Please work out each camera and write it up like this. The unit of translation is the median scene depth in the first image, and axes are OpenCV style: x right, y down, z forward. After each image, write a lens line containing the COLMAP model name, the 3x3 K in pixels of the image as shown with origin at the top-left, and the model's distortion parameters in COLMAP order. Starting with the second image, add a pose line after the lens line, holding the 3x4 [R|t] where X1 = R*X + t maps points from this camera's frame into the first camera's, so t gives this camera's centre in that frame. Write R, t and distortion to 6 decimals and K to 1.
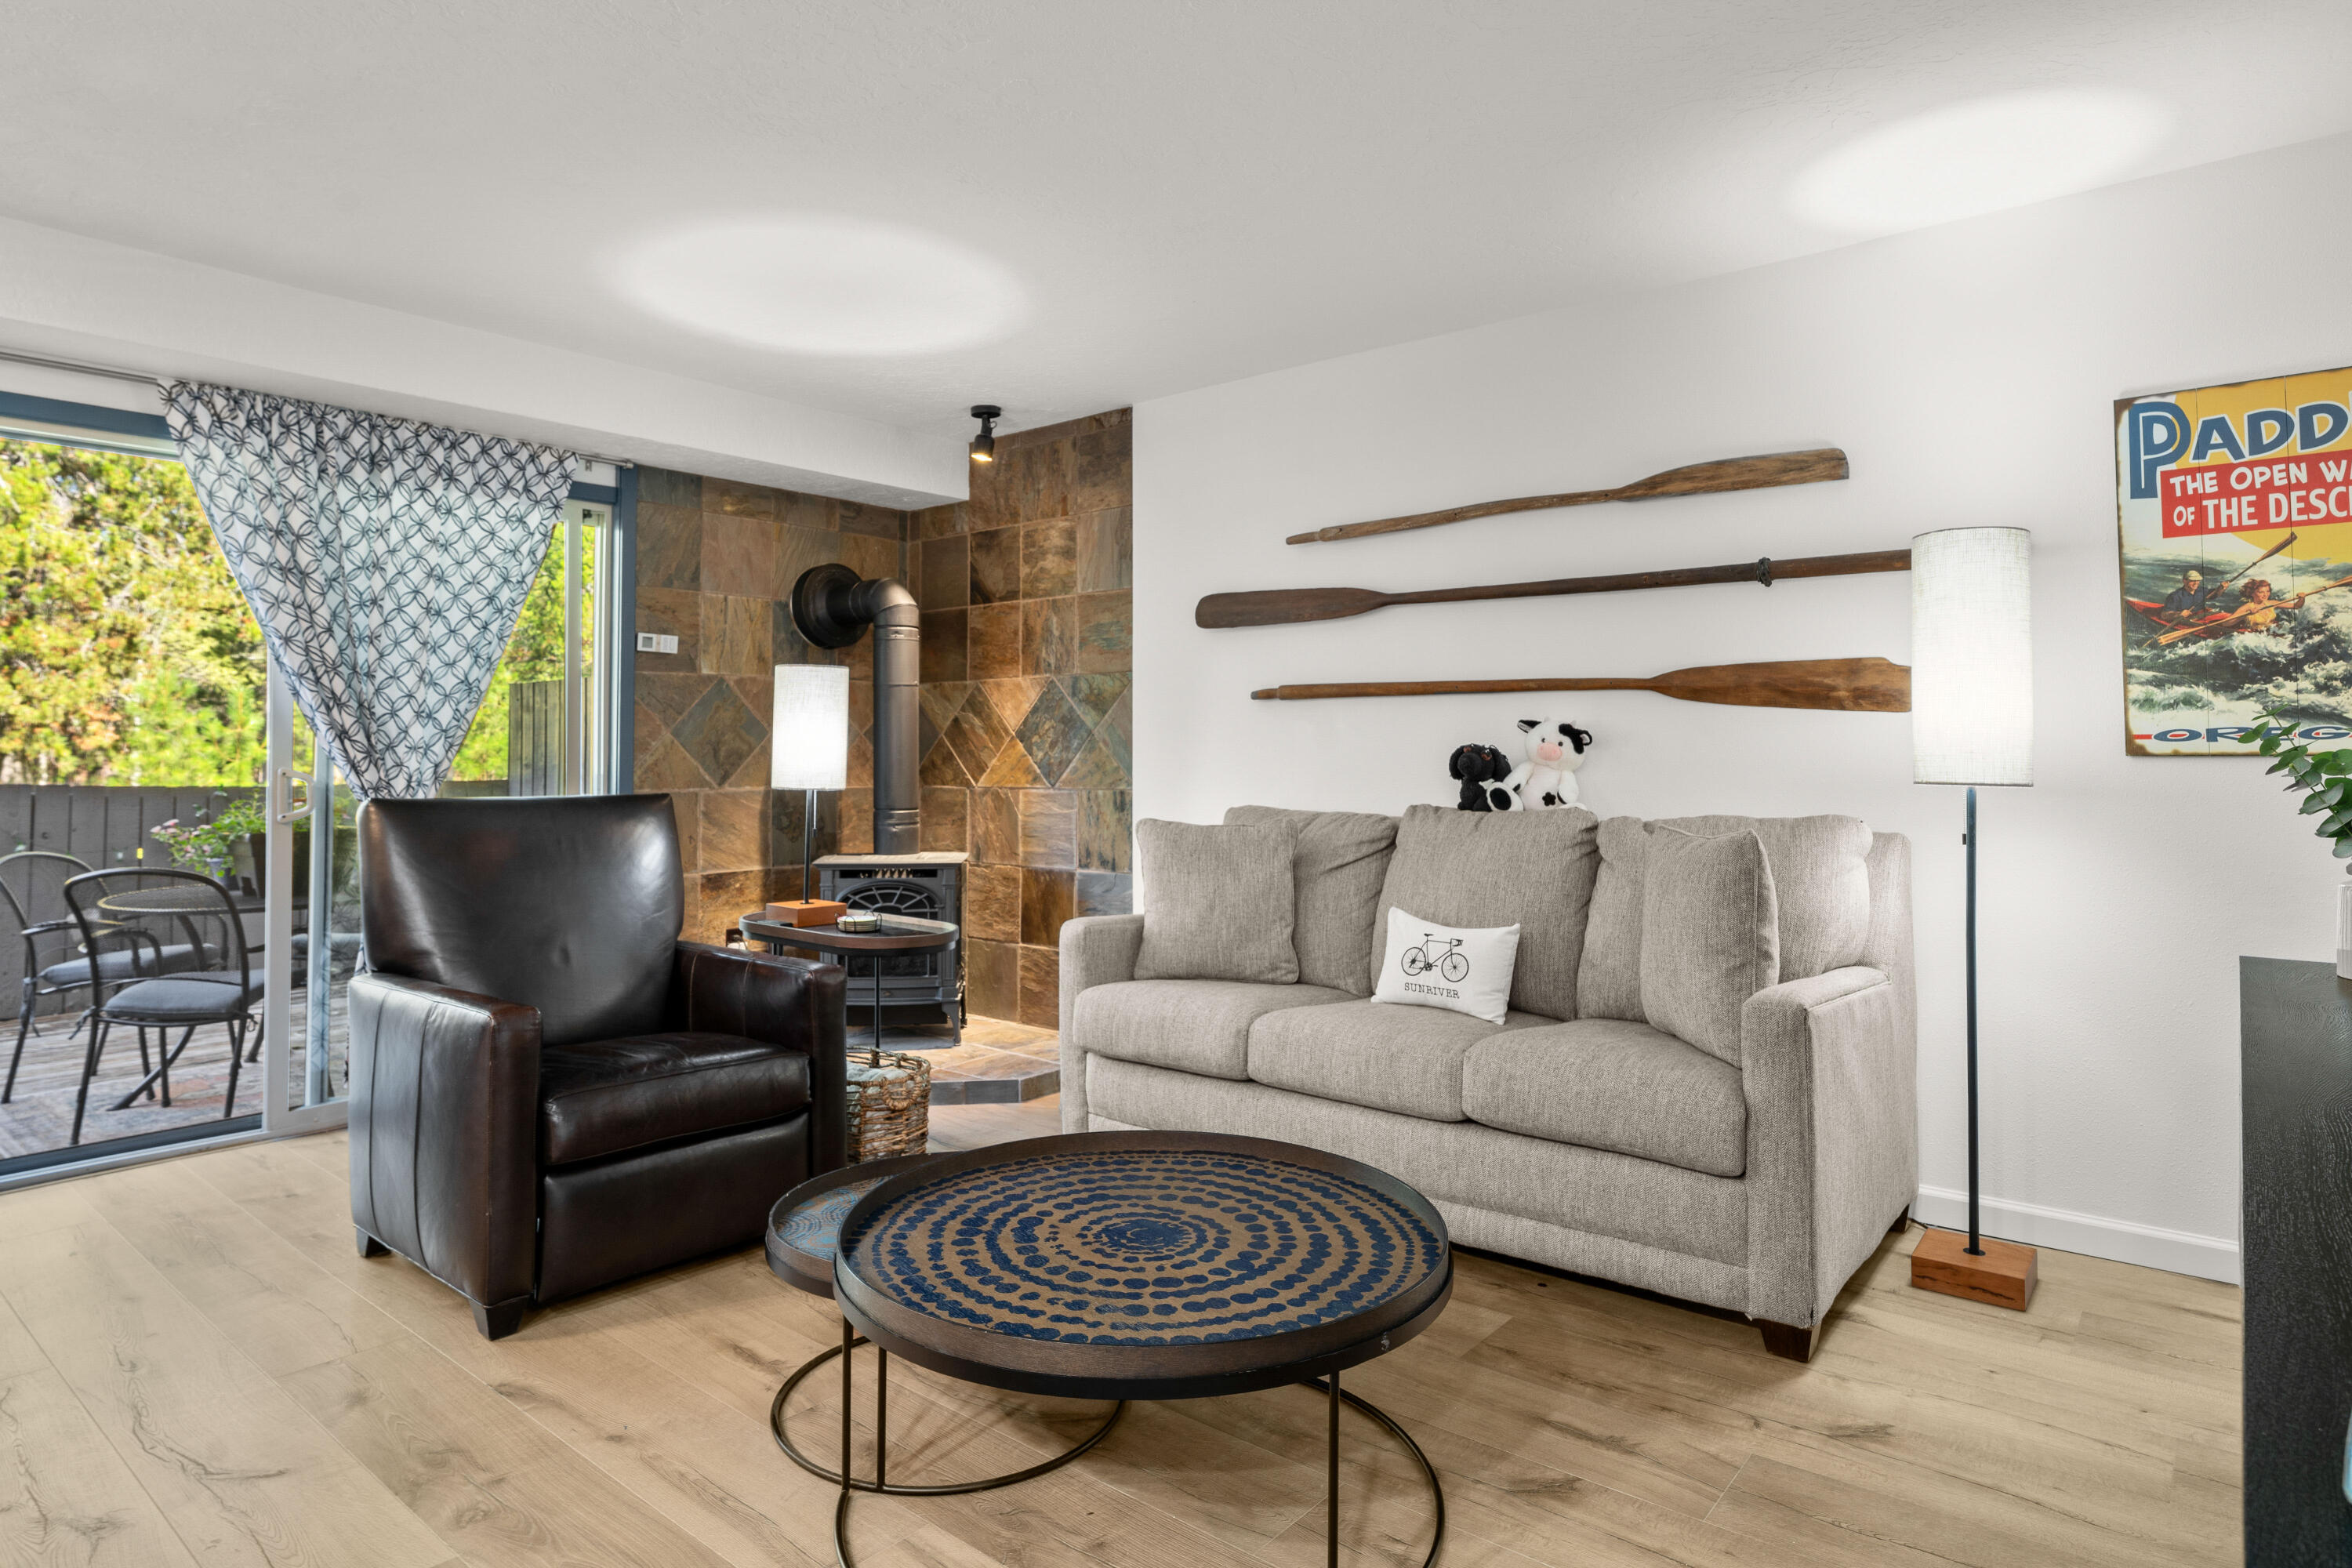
lens RADIAL K [[1302.9, 0, 1171.7], [0, 1302.9, 754.4], [0, 0, 1]] dist [-0.121150, 0.083062]
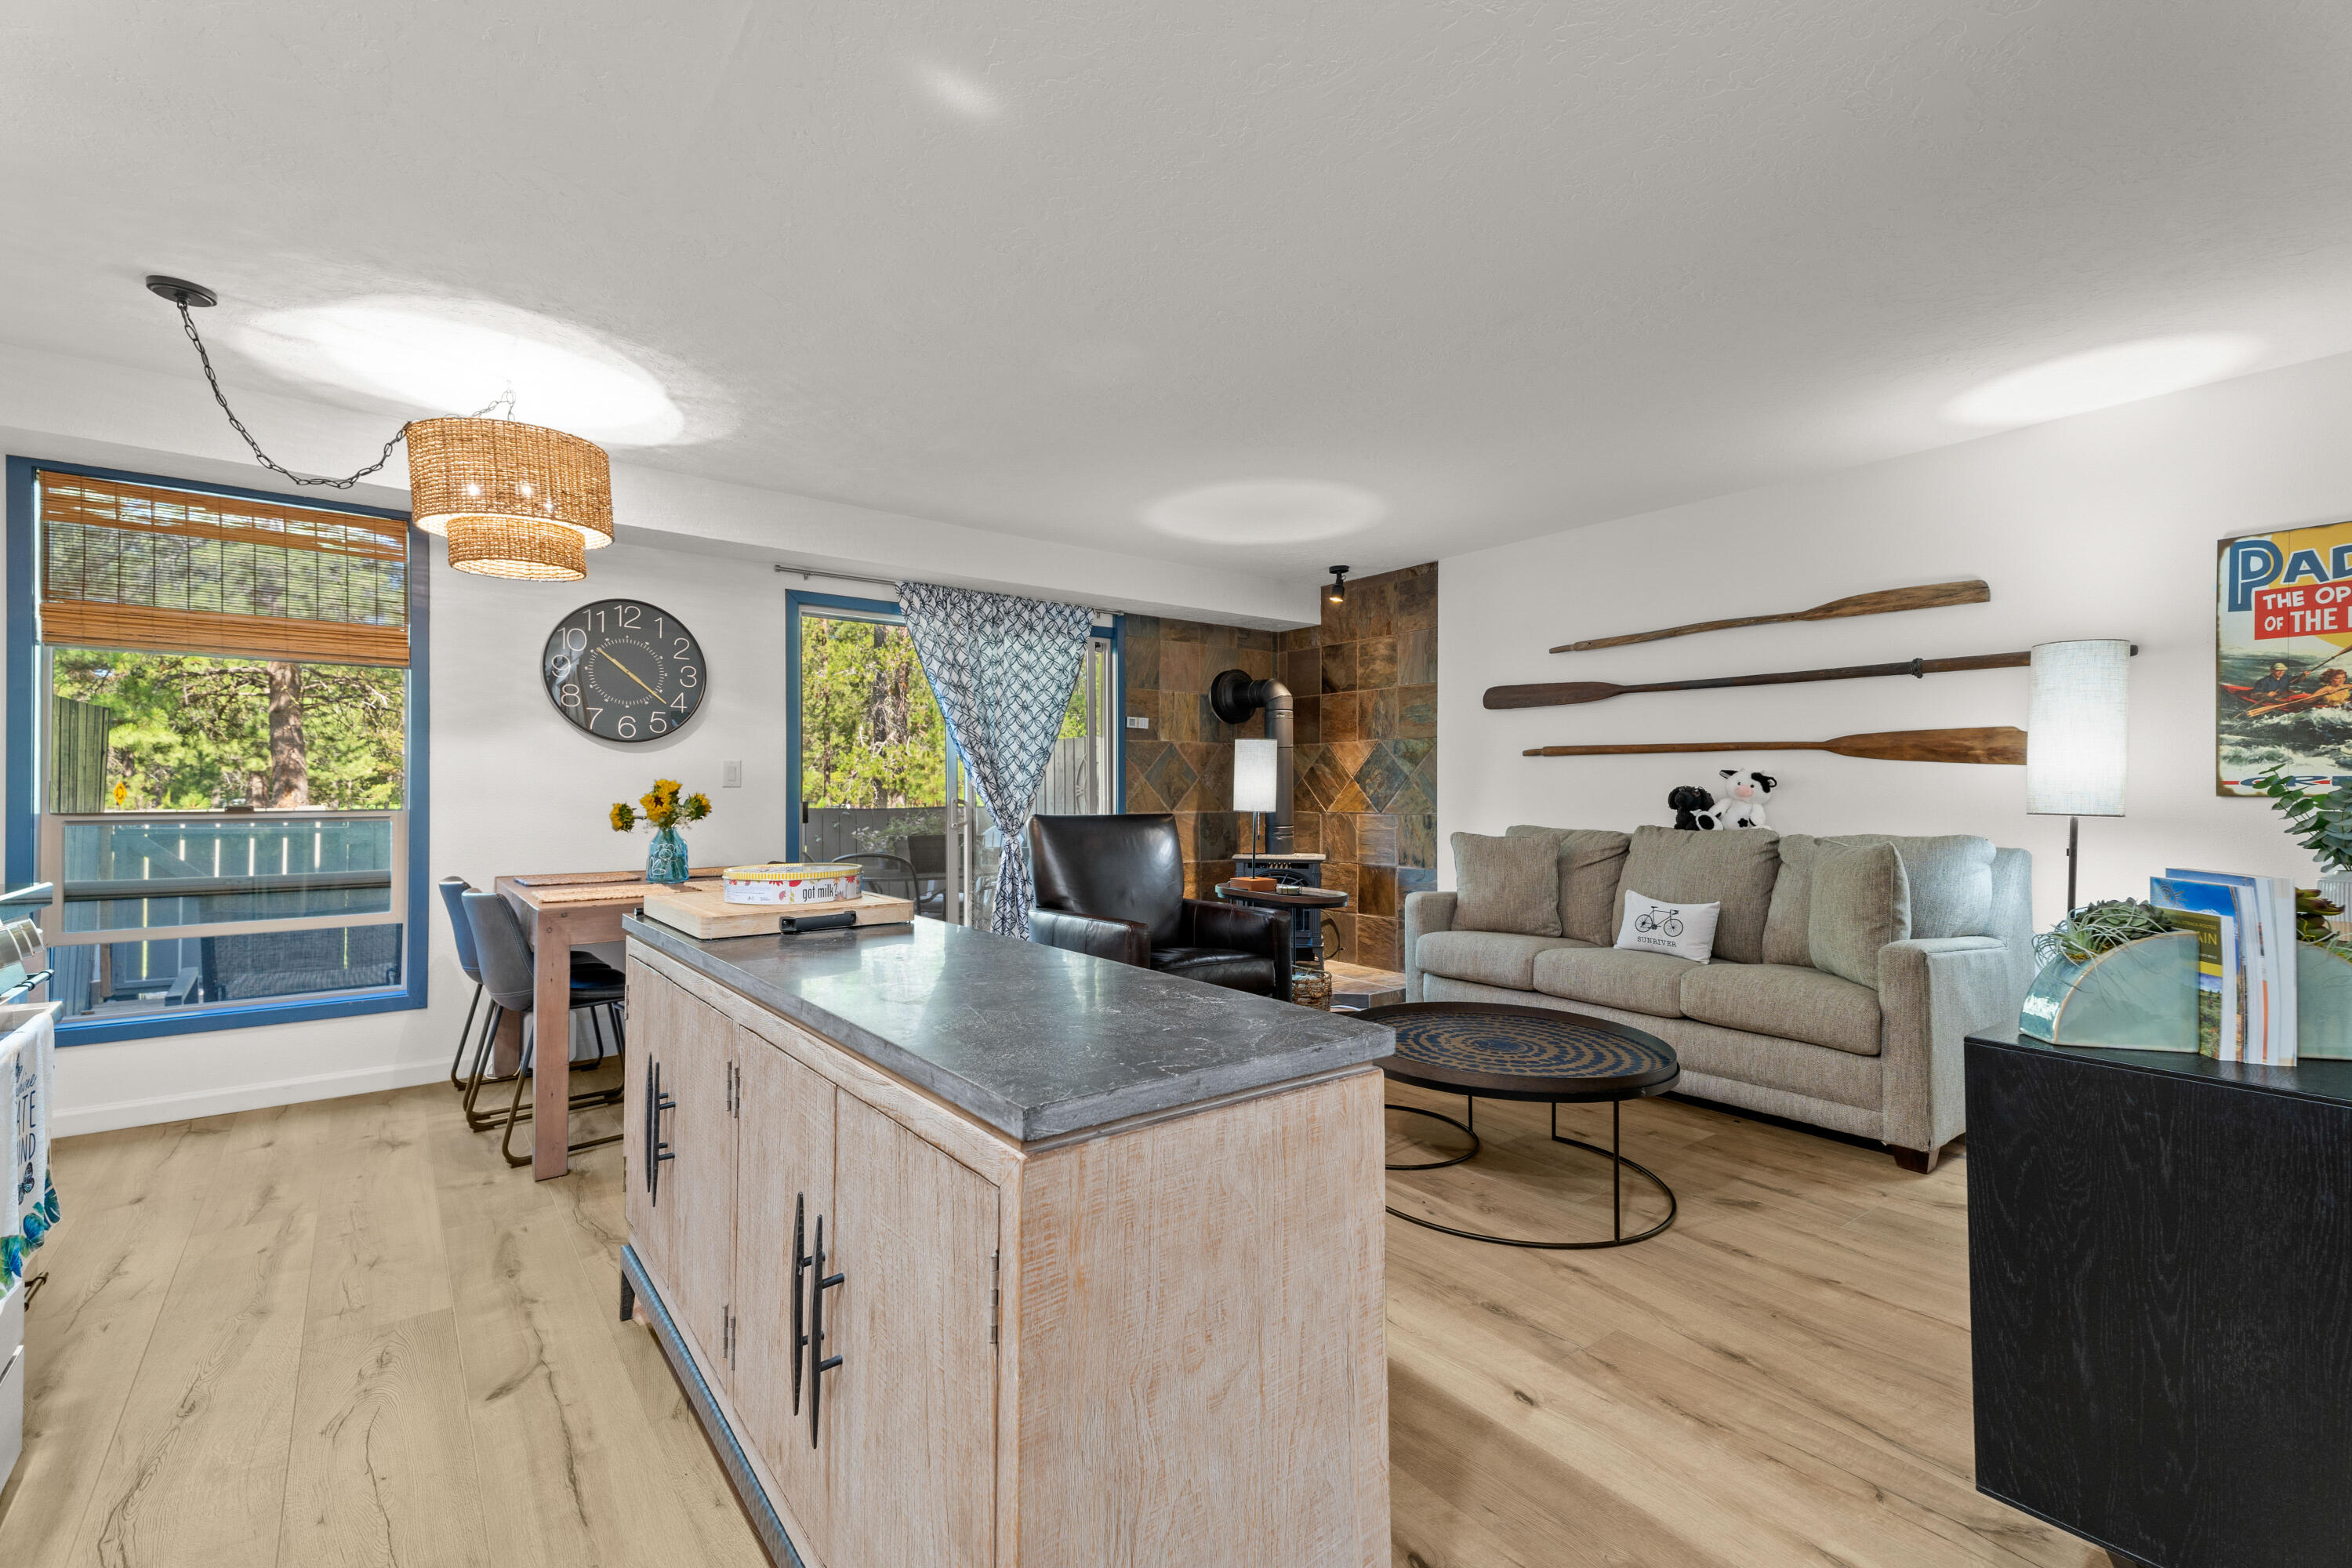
lens RADIAL K [[1026.8, 0, 1137.2], [0, 1026.8, 808.0], [0, 0, 1]] dist [0.020895, -0.000495]
pose [[0.968392, 0.008094, -0.249302, -0.096033], [-0.003718, 0.999831, 0.018022, -0.001716], [0.249406, -0.016525, 0.968258, -0.362030]]
